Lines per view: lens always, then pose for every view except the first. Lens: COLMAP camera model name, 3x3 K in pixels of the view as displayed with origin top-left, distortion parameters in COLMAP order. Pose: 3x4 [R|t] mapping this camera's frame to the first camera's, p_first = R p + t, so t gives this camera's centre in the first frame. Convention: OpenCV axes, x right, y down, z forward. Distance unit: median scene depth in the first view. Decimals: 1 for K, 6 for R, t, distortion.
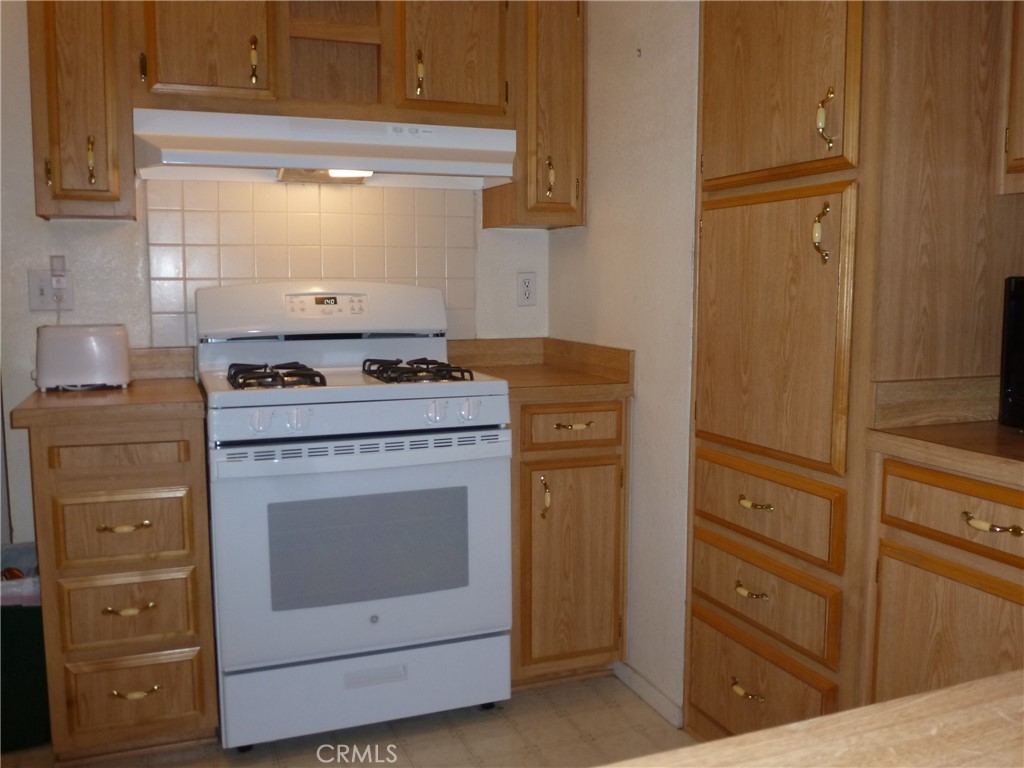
lens RADIAL K [[919.1, 0, 512.0], [0, 919.1, 384.0], [0, 0, 1]] dist [-0.051716, 0.002786]
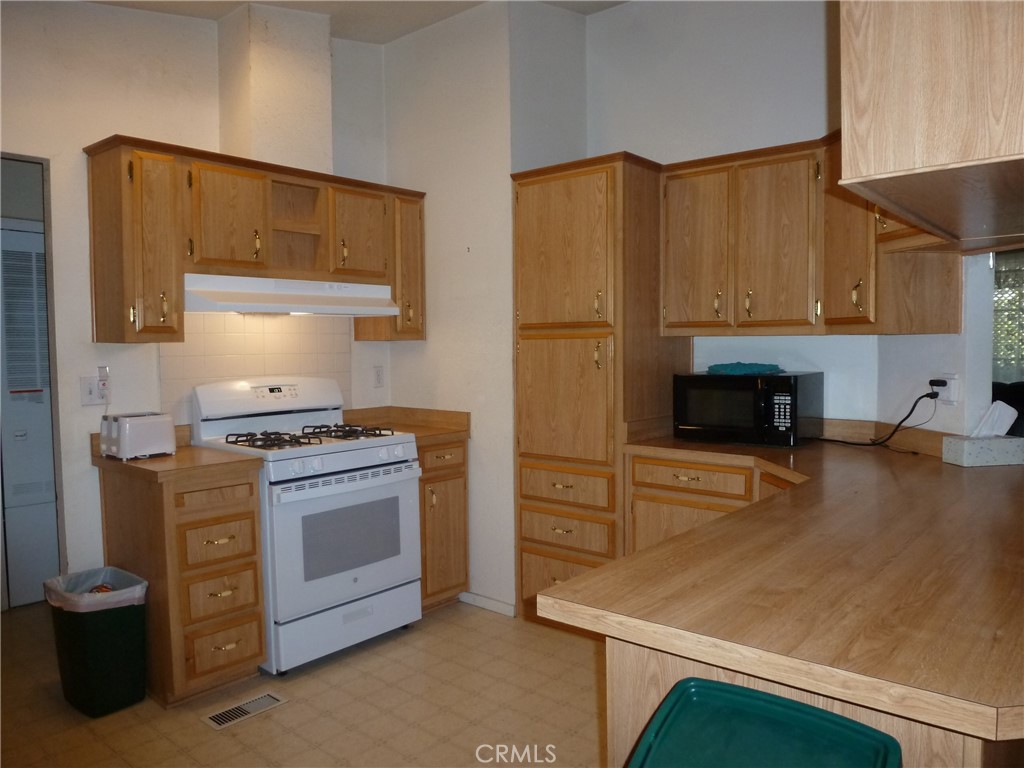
lens RADIAL K [[747.4, 0, 512.0], [0, 747.4, 384.0], [0, 0, 1]] dist [-0.037023, -0.000068]
pose [[0.885645, -0.034194, 0.463101, -0.526774], [0.061842, 0.997087, -0.044645, -0.024120], [-0.460226, 0.068178, 0.885180, -0.377220]]
